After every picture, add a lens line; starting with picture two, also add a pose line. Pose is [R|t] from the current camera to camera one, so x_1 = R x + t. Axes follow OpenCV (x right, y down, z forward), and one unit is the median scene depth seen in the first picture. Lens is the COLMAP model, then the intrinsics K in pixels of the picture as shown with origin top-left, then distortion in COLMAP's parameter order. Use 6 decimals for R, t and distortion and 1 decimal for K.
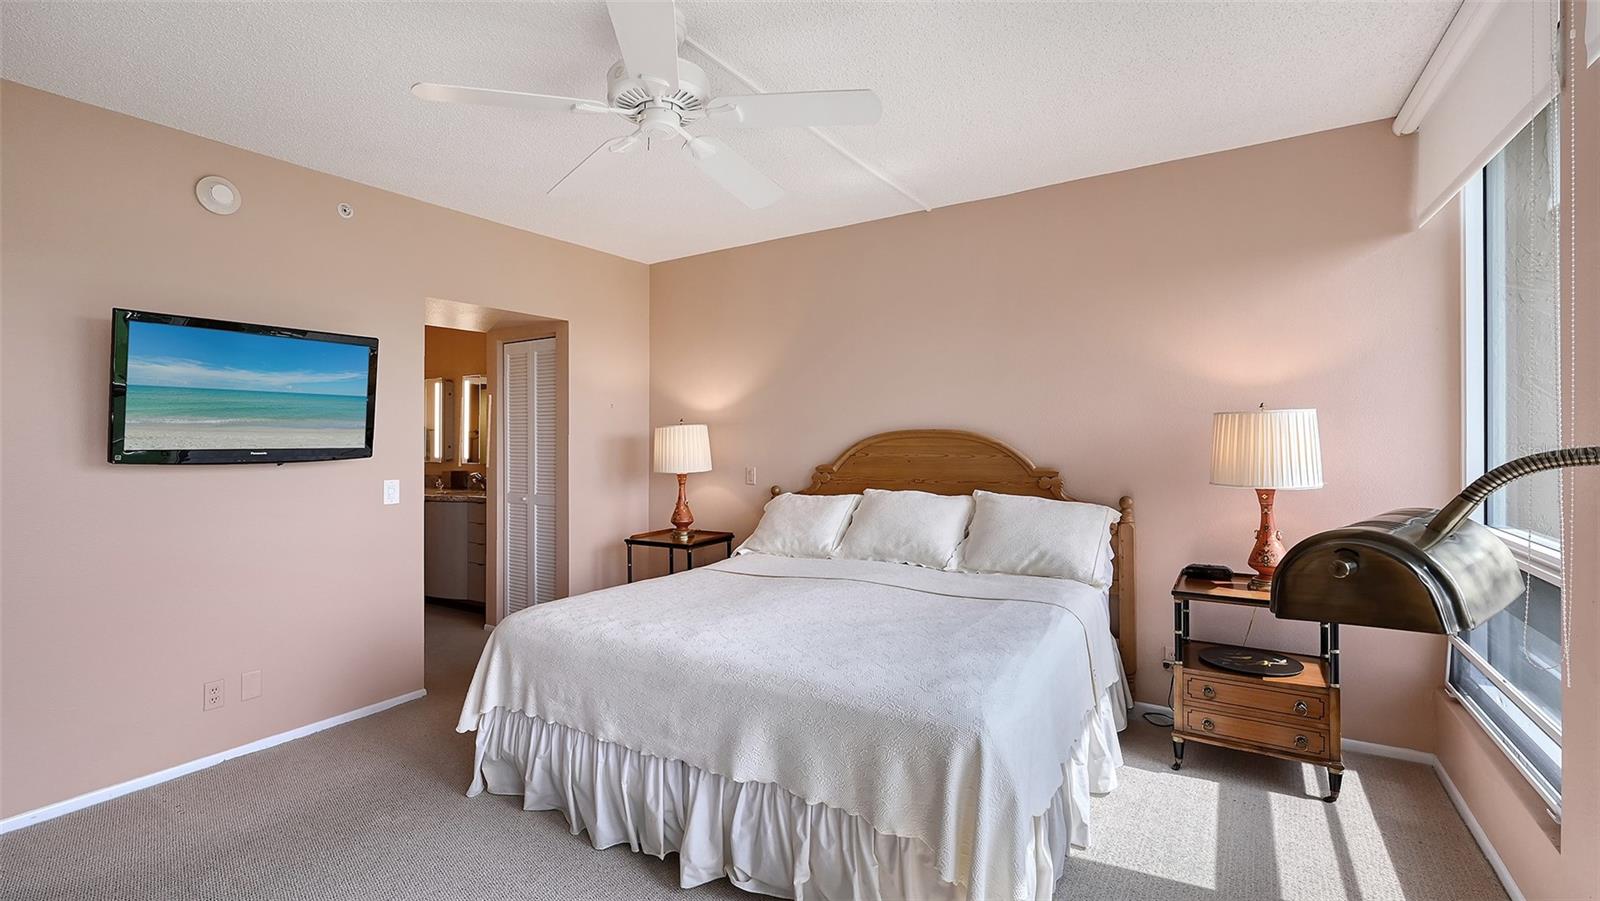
lens RADIAL K [[701.8, 0, 790.3], [0, 701.8, 443.9], [0, 0, 1]] dist [-0.000282, 0.000021]
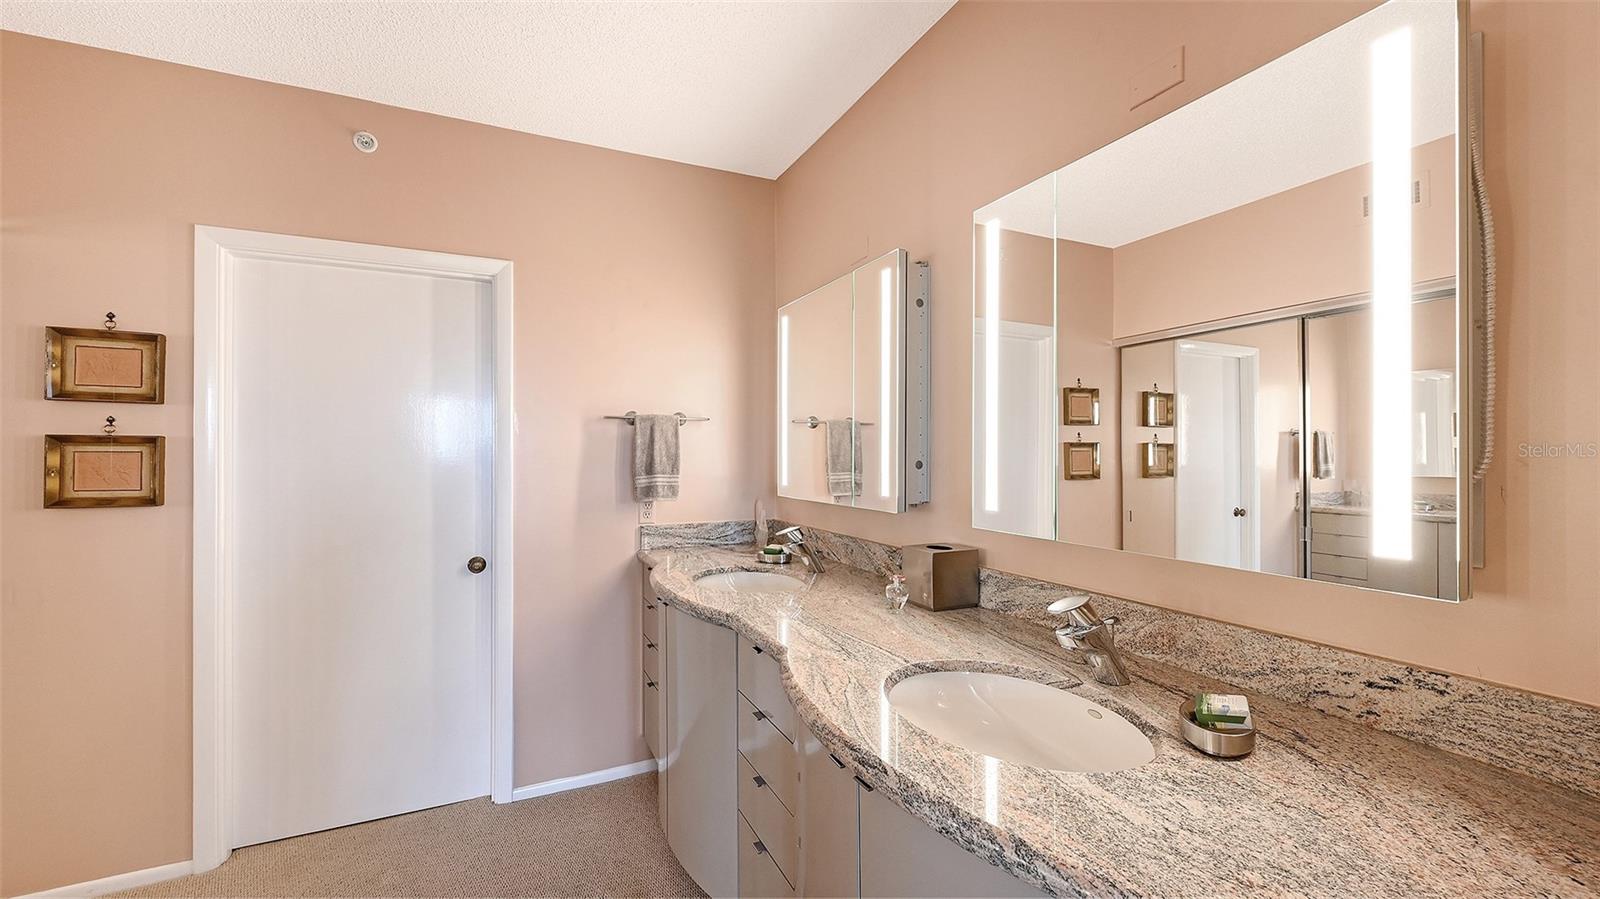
lens RADIAL K [[644.9, 0, 804.0], [0, 644.9, 454.2], [0, 0, 1]] dist [0.000072, -0.000525]
pose [[0.834041, -0.006251, -0.551667, -0.407375], [0.002793, 0.999971, -0.007109, 0.001276], [0.551695, 0.004388, 0.834034, 0.802947]]
